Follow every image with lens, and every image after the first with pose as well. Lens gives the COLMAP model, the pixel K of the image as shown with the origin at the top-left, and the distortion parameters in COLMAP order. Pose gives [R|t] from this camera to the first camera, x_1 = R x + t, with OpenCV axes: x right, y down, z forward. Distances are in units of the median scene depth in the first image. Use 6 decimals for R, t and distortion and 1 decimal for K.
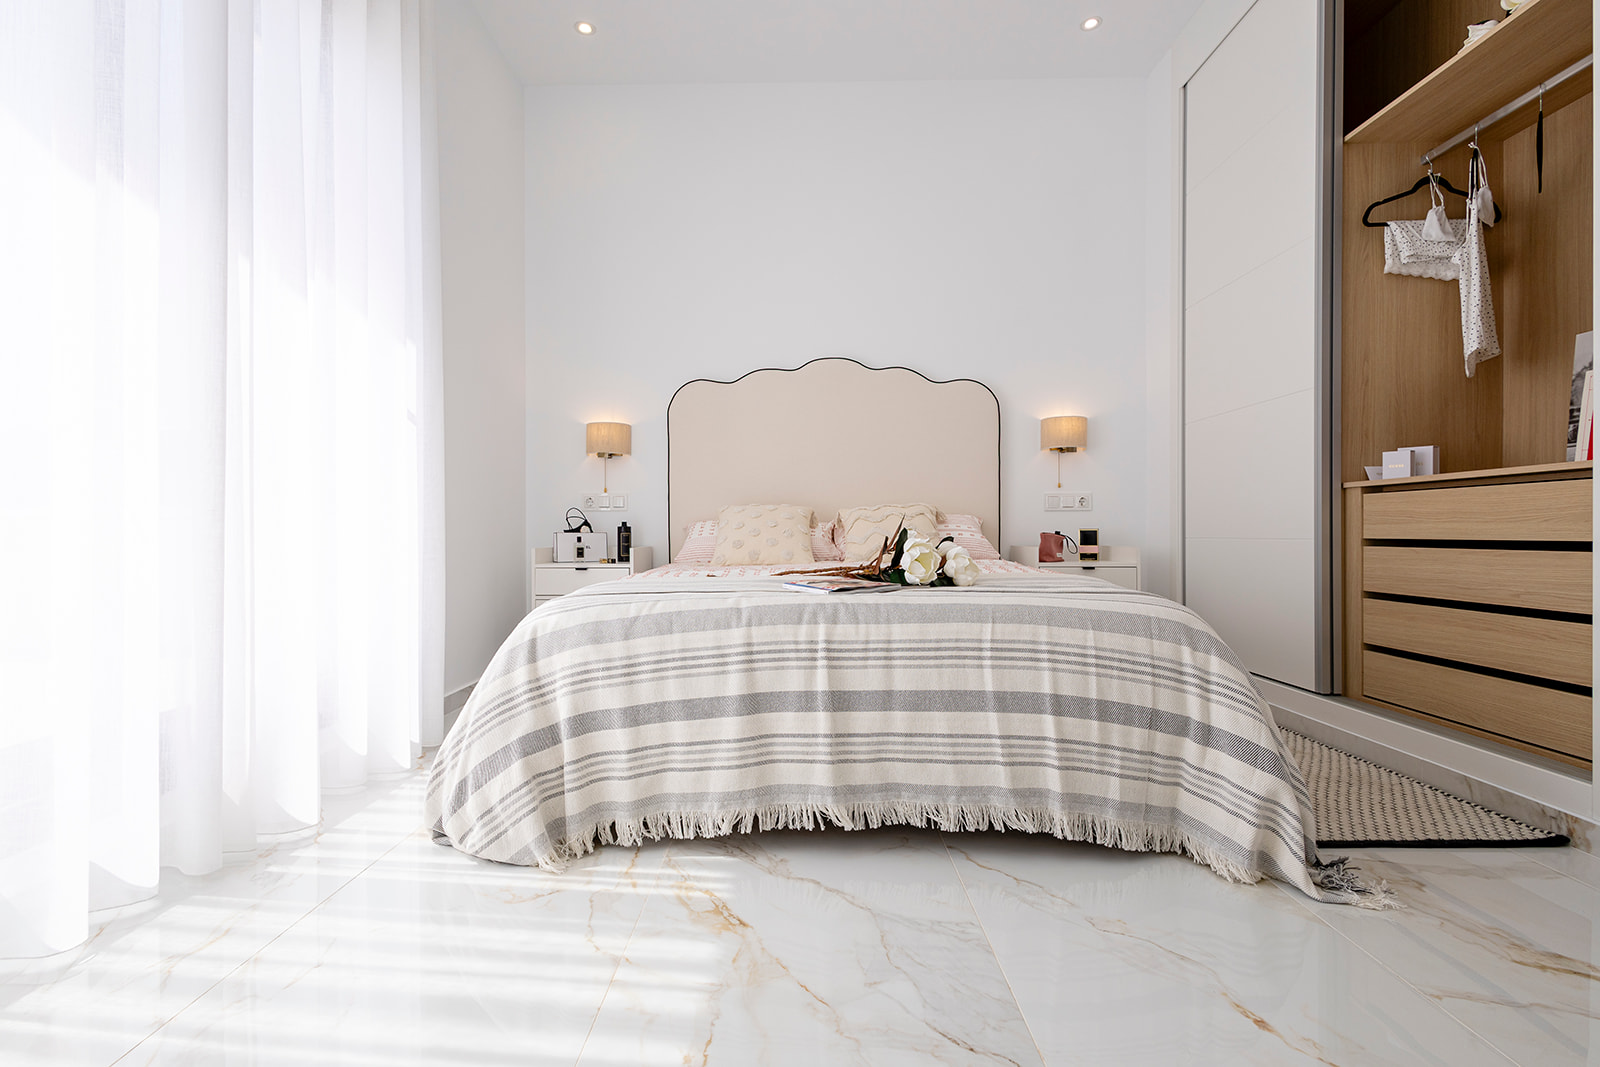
lens RADIAL K [[759.5, 0, 793.3], [0, 759.5, 536.9], [0, 0, 1]] dist [0.004298, 0.000222]
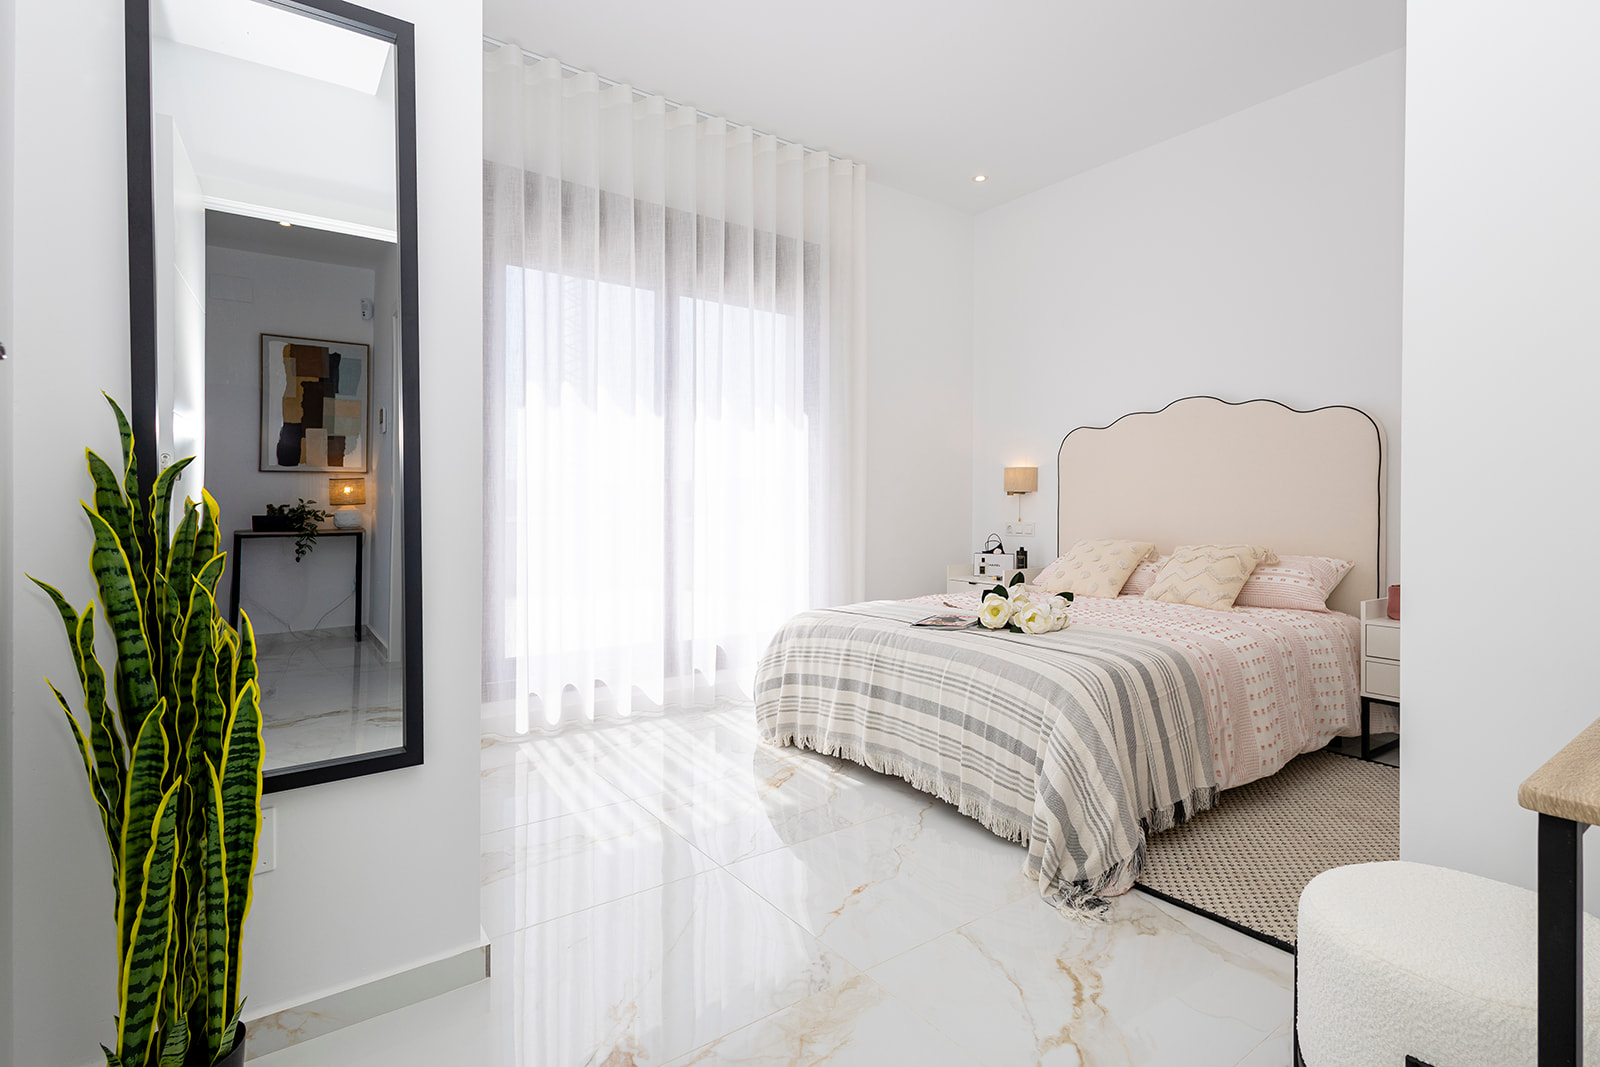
lens RADIAL K [[759.5, 0, 800.9], [0, 759.5, 519.1], [0, 0, 1]] dist [0.004298, 0.000222]
pose [[0.621109, 0.016328, -0.783554, 1.243762], [-0.011875, 0.999864, 0.011422, -0.176998], [0.783635, 0.002210, 0.621218, -0.156153]]
